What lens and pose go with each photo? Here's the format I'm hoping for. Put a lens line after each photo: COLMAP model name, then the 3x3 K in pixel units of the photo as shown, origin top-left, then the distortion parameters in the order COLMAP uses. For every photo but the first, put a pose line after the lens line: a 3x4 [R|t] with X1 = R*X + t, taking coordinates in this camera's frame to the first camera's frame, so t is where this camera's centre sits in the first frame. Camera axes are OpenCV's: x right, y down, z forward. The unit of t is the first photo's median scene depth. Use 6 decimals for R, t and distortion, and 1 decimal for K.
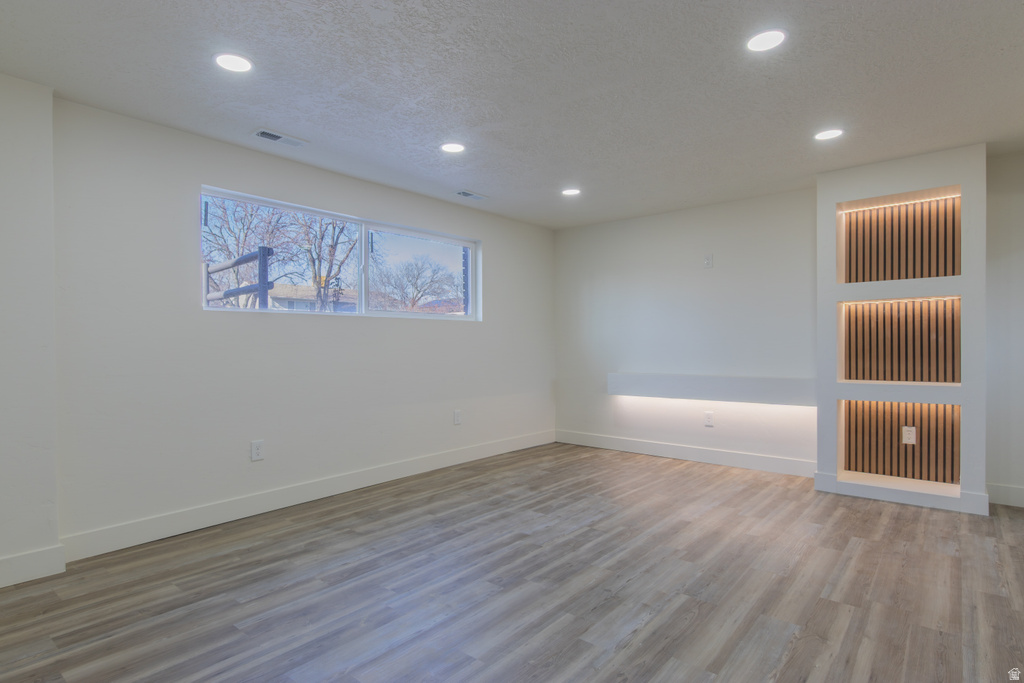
lens RADIAL K [[555.0, 0, 512.0], [0, 555.0, 341.5], [0, 0, 1]] dist [0.001709, 0.002131]
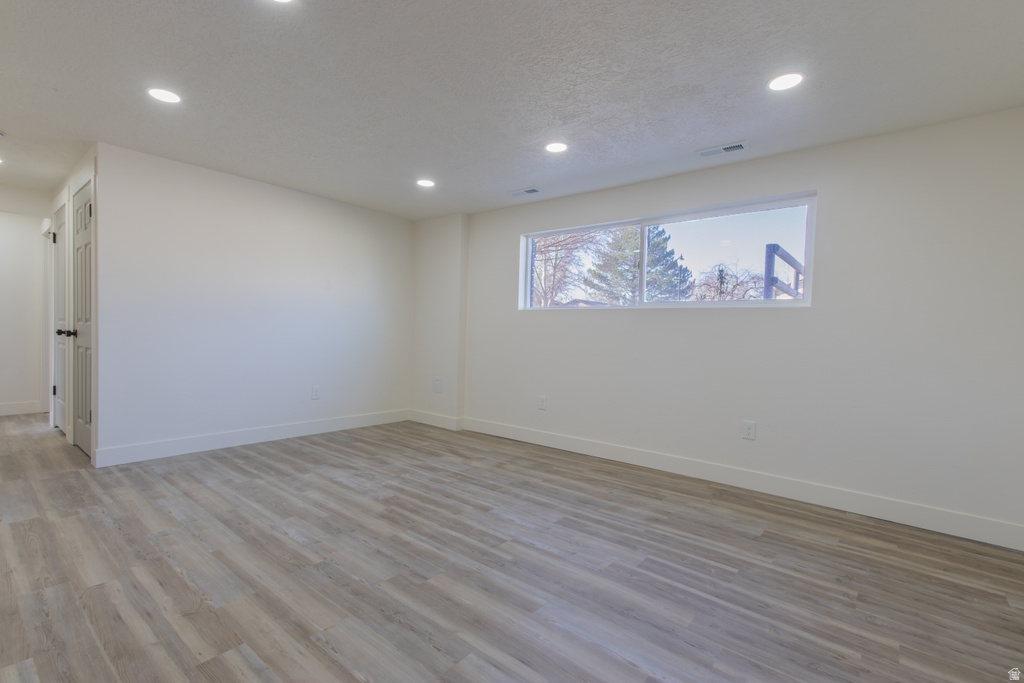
lens RADIAL K [[474.4, 0, 501.3], [0, 474.4, 339.4], [0, 0, 1]] dist [0.003238, -0.000744]
pose [[-0.026841, 0.019740, -0.999445, 0.960384], [-0.025304, 0.999471, 0.020420, 0.004936], [0.999319, 0.025838, -0.026328, 1.087924]]
